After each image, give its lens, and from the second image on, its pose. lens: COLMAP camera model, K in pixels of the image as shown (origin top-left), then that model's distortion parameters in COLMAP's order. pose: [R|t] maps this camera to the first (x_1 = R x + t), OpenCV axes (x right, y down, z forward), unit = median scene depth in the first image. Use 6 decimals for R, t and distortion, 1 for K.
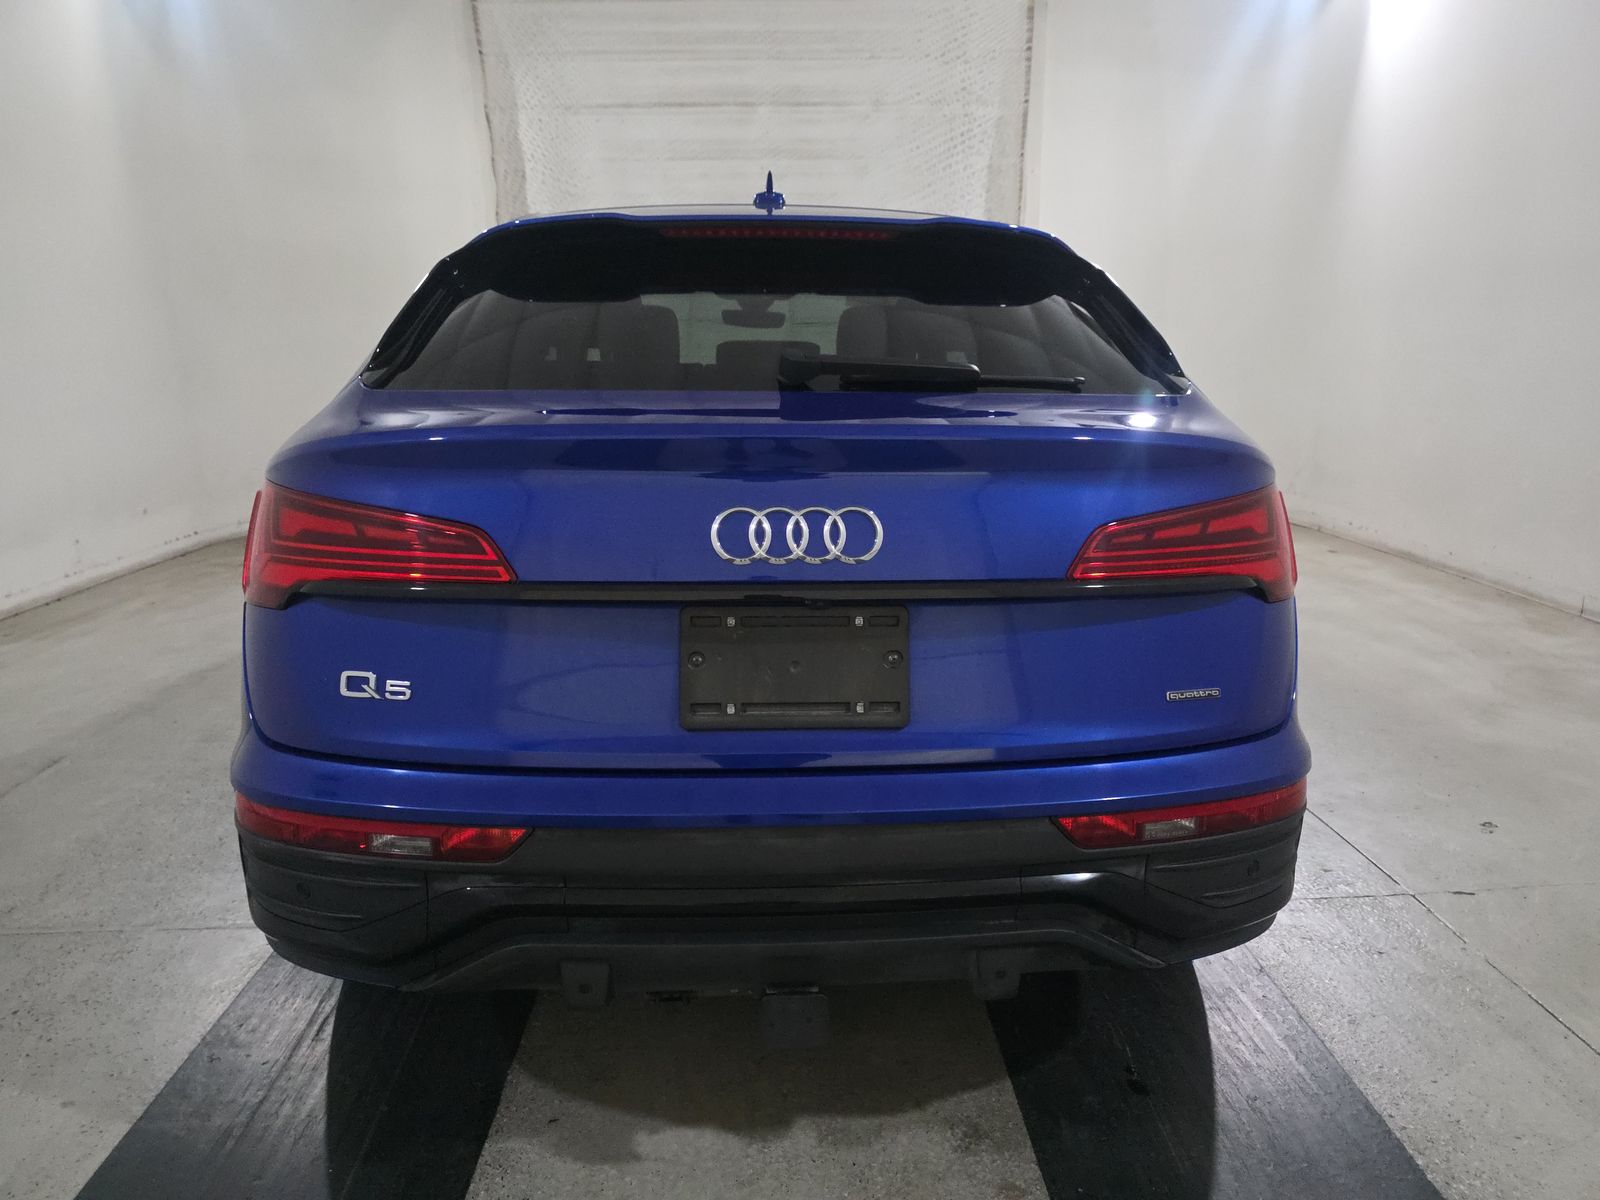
lens RADIAL K [[1068.8, 0, 799.7], [0, 1068.8, 595.5], [0, 0, 1]] dist [0.026352, -0.018236]
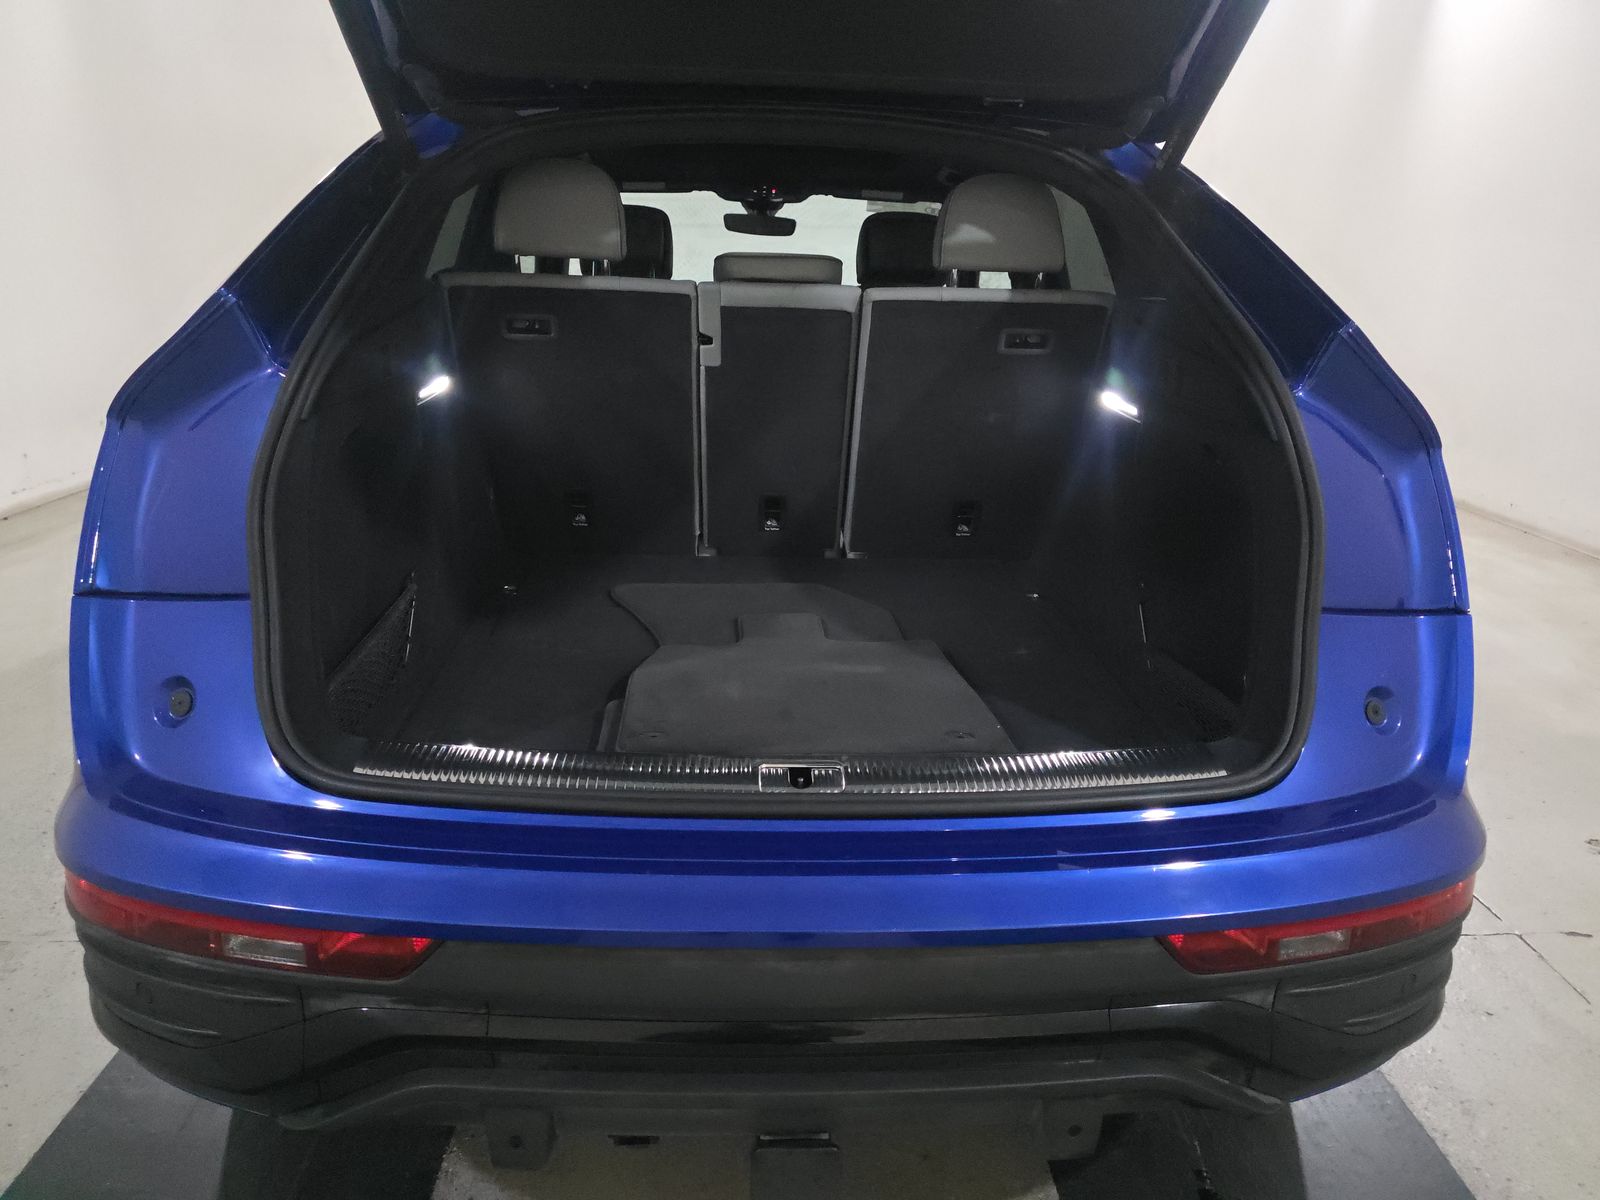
lens RADIAL K [[1068.8, 0, 794.2], [0, 1068.8, 608.5], [0, 0, 1]] dist [0.026352, -0.018236]
pose [[0.999698, 0.024379, -0.003114, -0.008755], [-0.024009, 0.995803, 0.088320, -0.042478], [0.005254, -0.088219, 0.996087, 0.173547]]
